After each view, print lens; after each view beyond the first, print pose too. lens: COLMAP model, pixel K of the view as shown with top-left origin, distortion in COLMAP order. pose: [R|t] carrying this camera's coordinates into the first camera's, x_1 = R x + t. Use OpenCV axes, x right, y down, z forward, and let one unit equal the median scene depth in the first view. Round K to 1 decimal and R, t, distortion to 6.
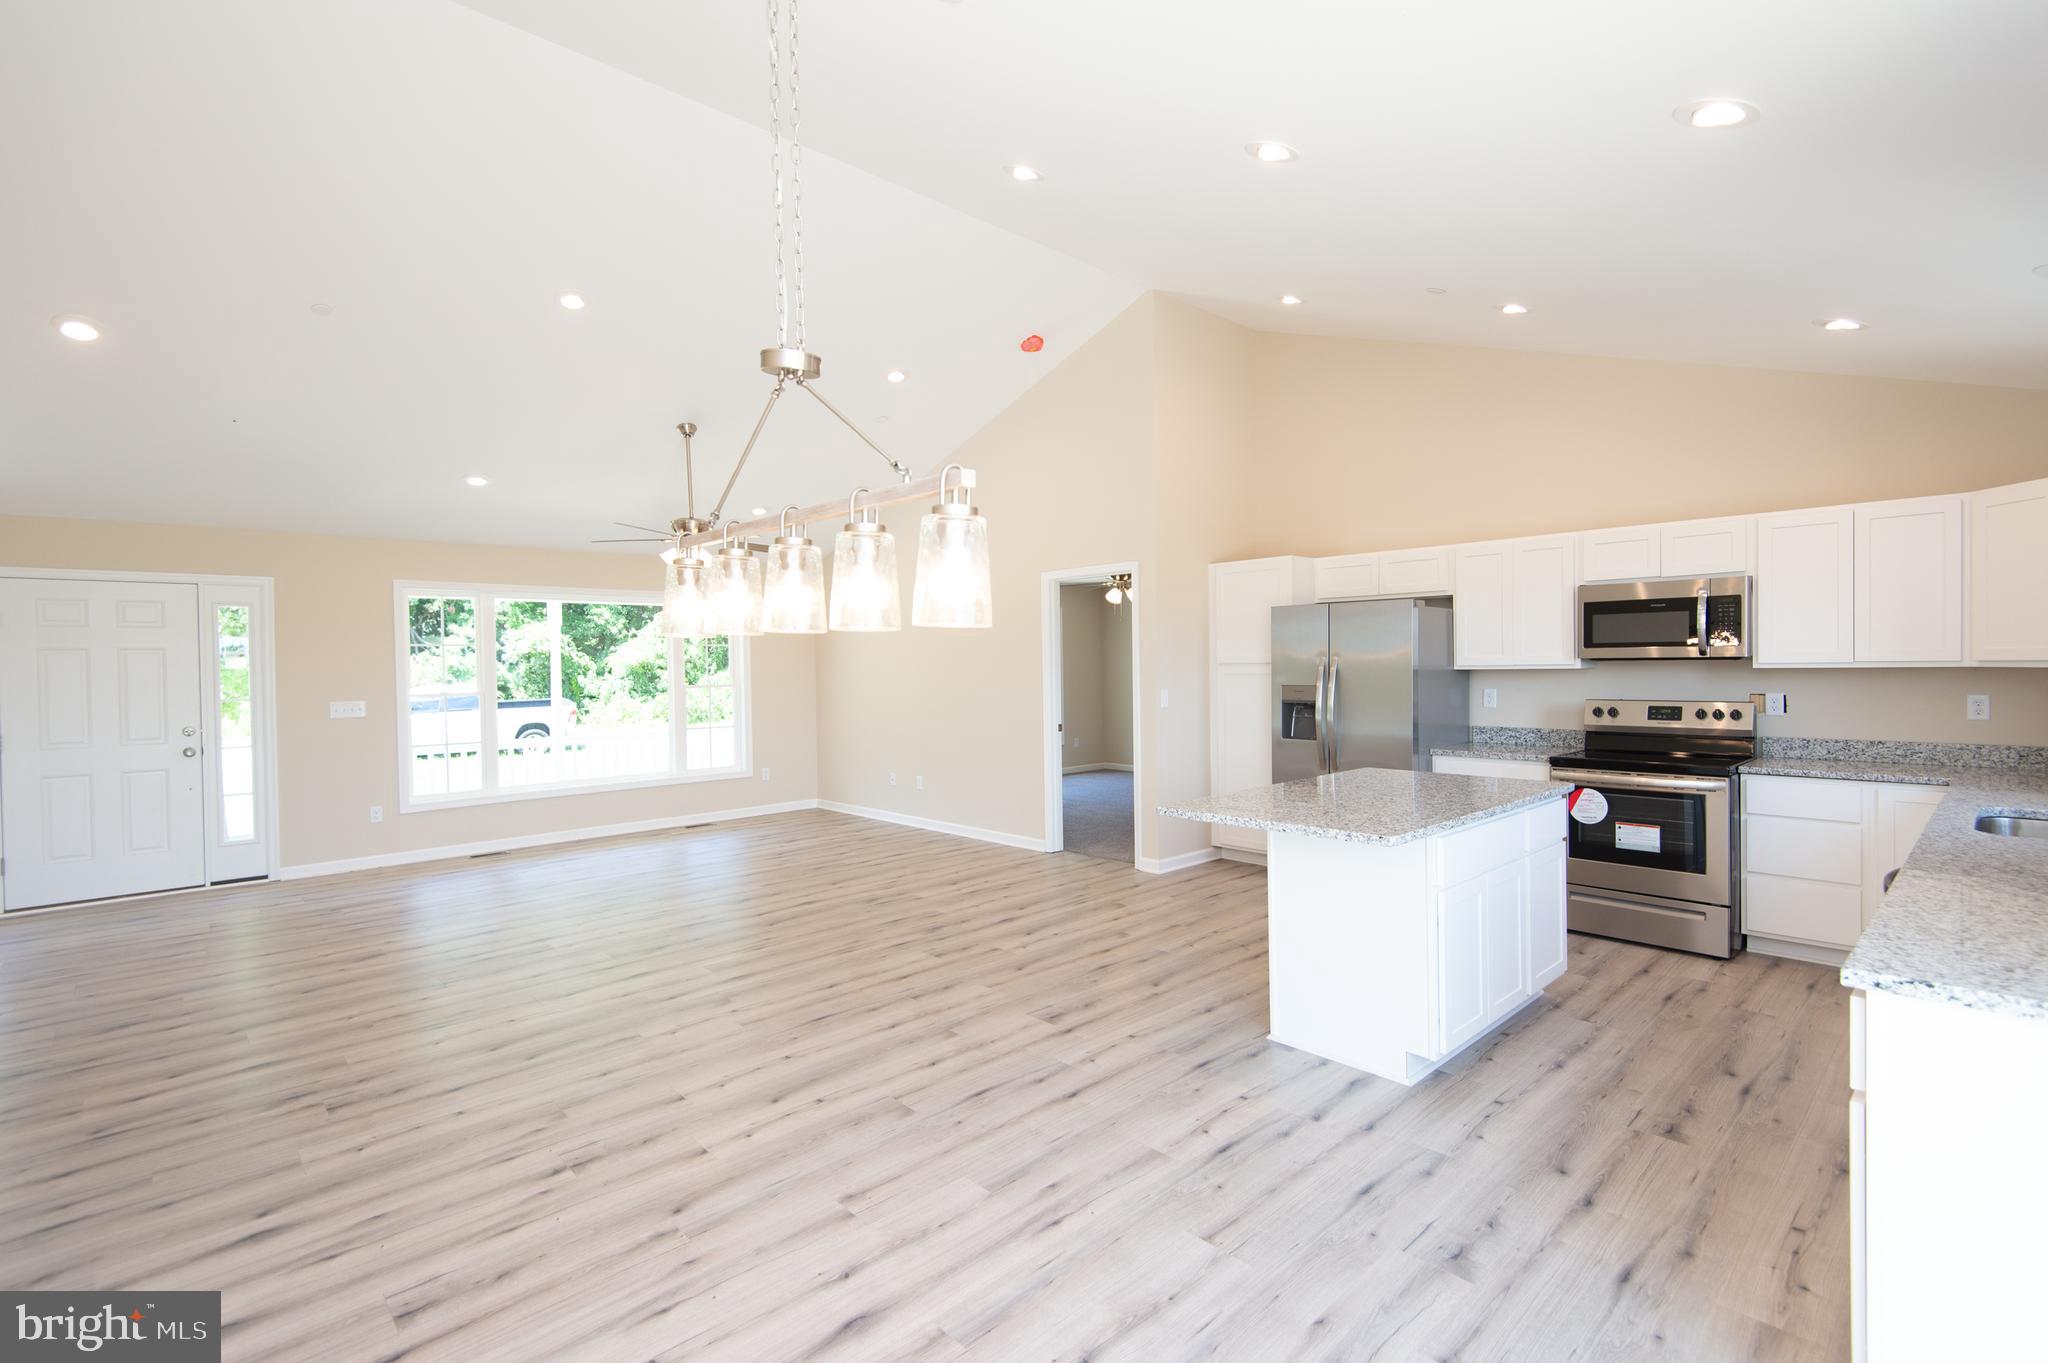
lens RADIAL K [[934.4, 0, 1027.1], [0, 934.4, 670.3], [0, 0, 1]] dist [0.029354, -0.011909]
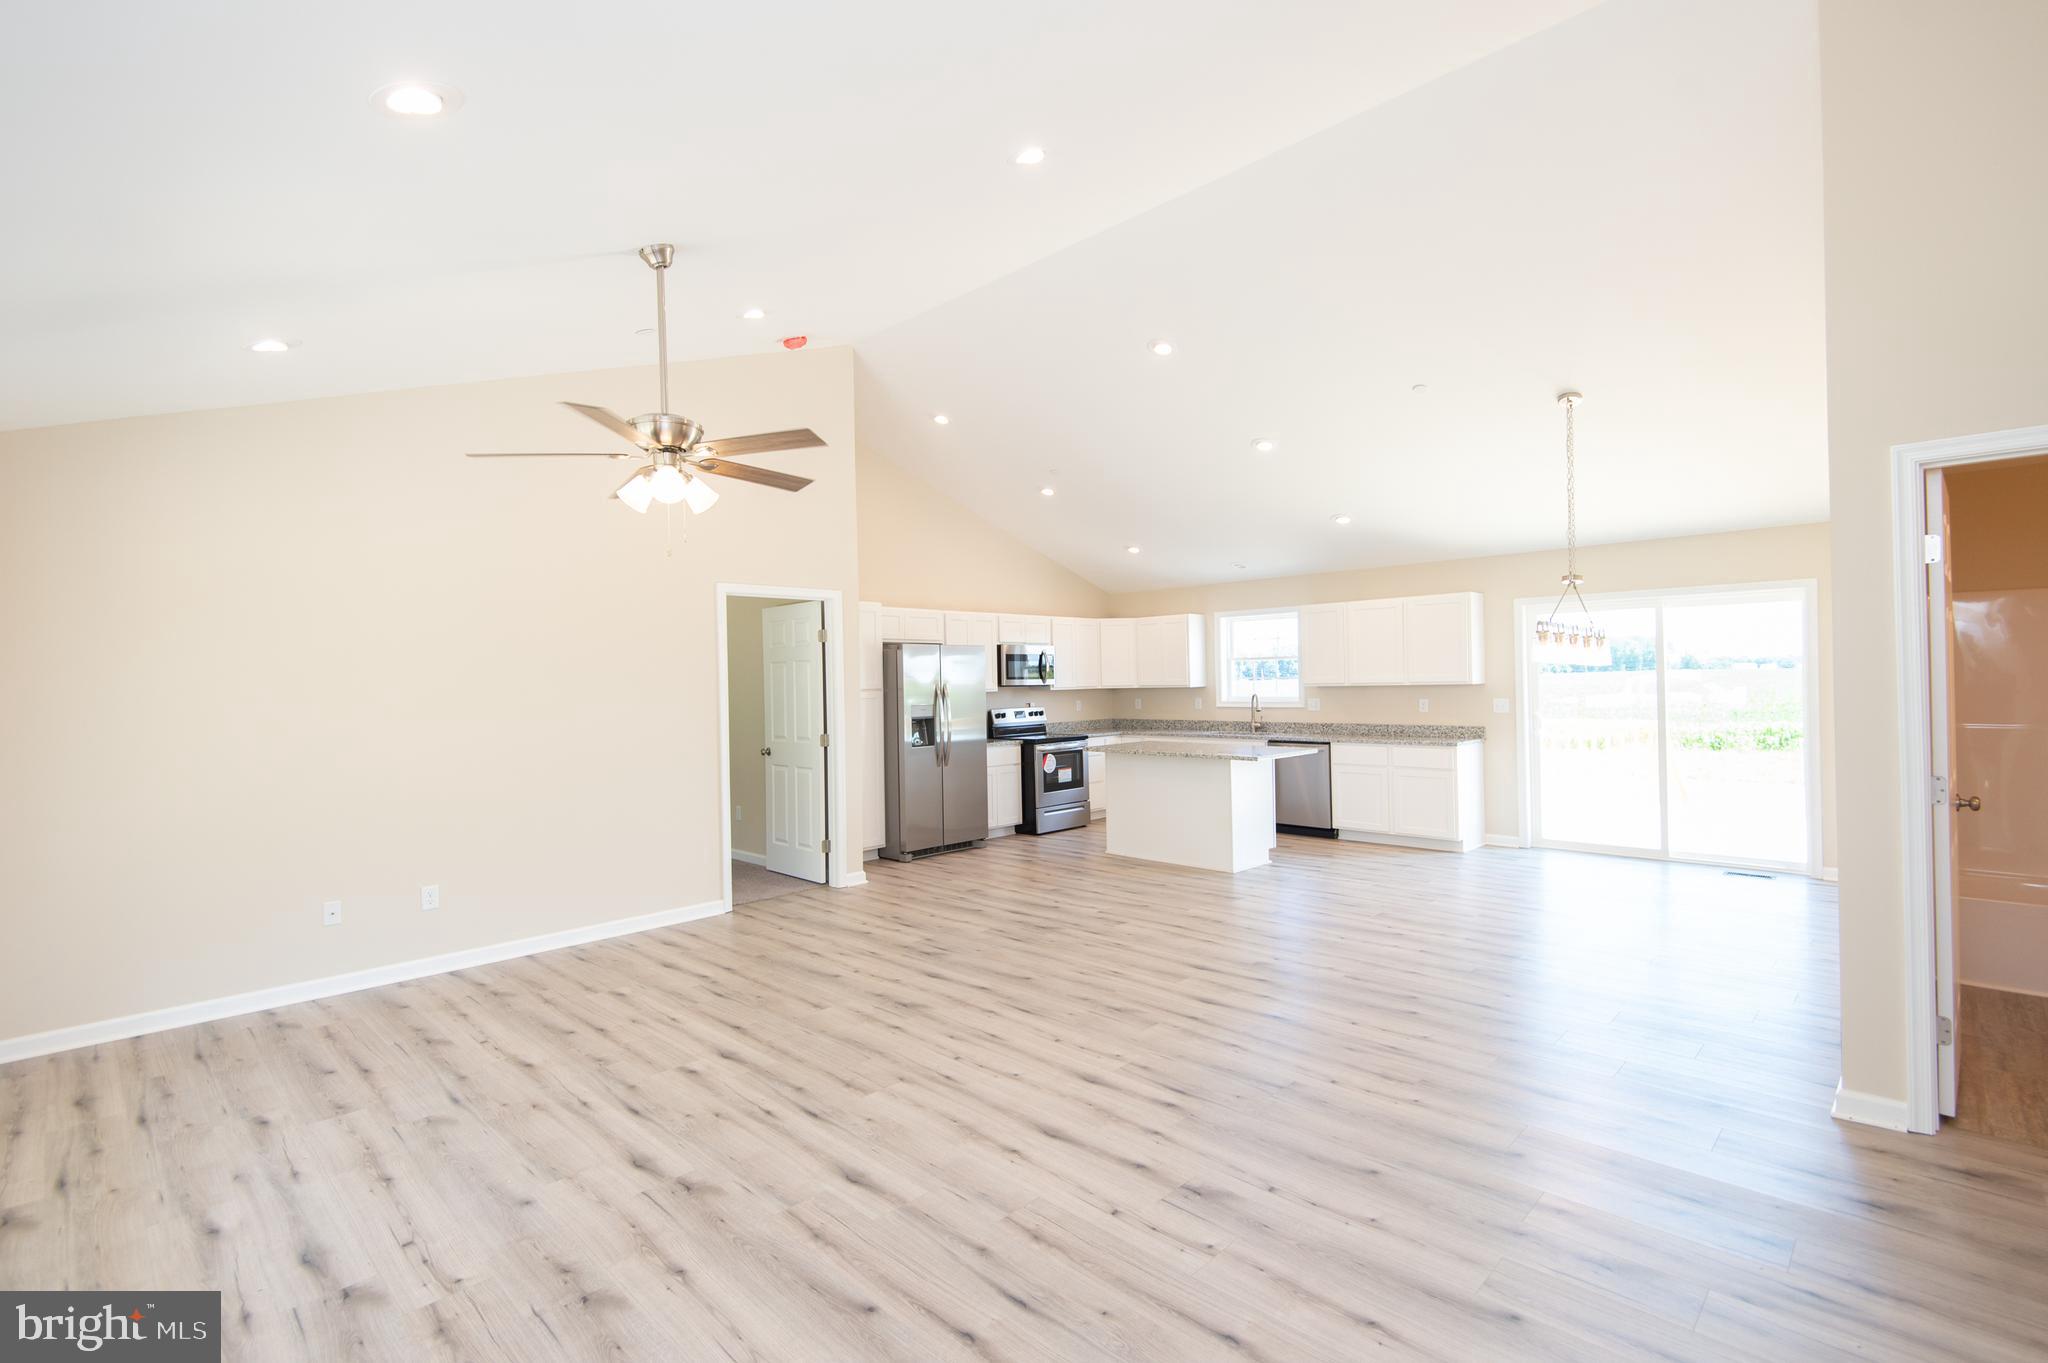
lens RADIAL K [[934.4, 0, 1027.3], [0, 934.4, 673.4], [0, 0, 1]] dist [0.029354, -0.011909]
pose [[-0.048922, 0.024978, 0.998490, -1.181286], [0.025704, 0.999388, -0.023741, 0.007829], [-0.998472, 0.024504, -0.049534, 1.063805]]
